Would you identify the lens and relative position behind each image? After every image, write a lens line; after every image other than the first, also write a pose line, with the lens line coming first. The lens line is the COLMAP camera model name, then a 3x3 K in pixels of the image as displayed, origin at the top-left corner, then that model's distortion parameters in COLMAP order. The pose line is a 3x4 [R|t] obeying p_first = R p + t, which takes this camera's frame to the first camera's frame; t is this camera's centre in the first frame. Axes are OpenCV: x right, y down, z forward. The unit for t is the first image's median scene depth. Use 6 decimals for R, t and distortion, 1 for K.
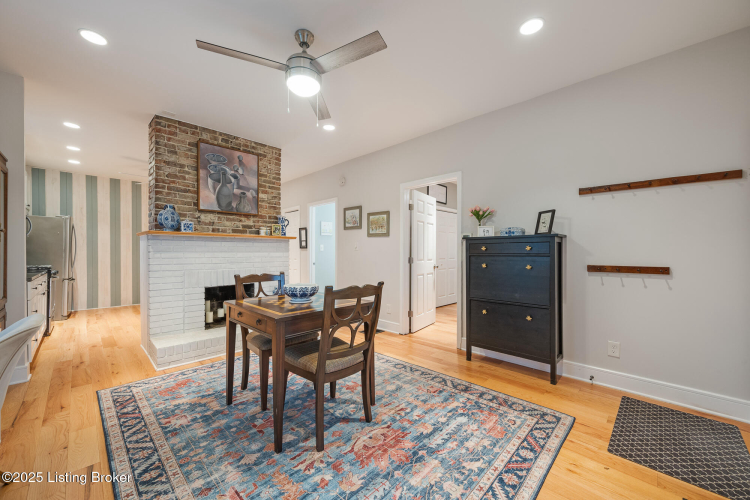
lens RADIAL K [[292.0, 0, 372.6], [0, 292.0, 252.7], [0, 0, 1]] dist [-0.000845, 0.000088]
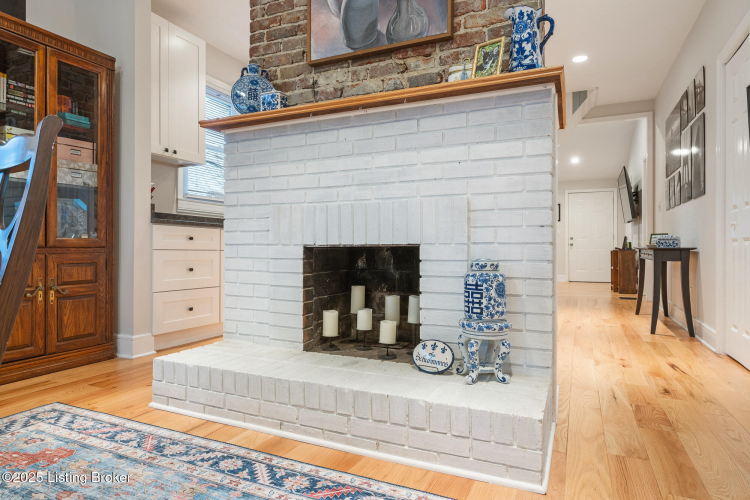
lens RADIAL K [[439.6, 0, 374.8], [0, 439.6, 246.4], [0, 0, 1]] dist [-0.002991, -0.001492]
pose [[0.339137, -0.004731, -0.940725, 0.054538], [-0.005624, 0.999959, -0.007057, 0.184834], [0.940720, 0.007684, 0.339097, 1.335322]]
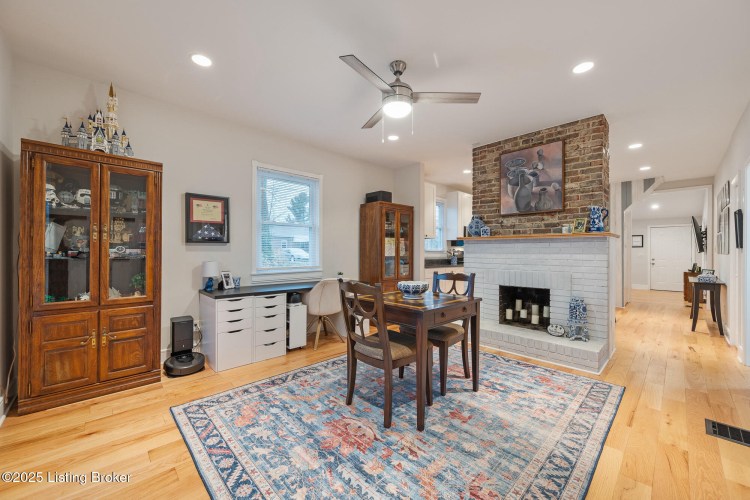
lens RADIAL K [[292.0, 0, 374.8], [0, 292.0, 252.5], [0, 0, 1]] dist [-0.000845, 0.000088]
pose [[-0.025051, -0.000402, -0.999686, 0.818935], [-0.008354, 0.999965, -0.000193, -0.002038], [0.999651, 0.008346, -0.025054, 0.836761]]
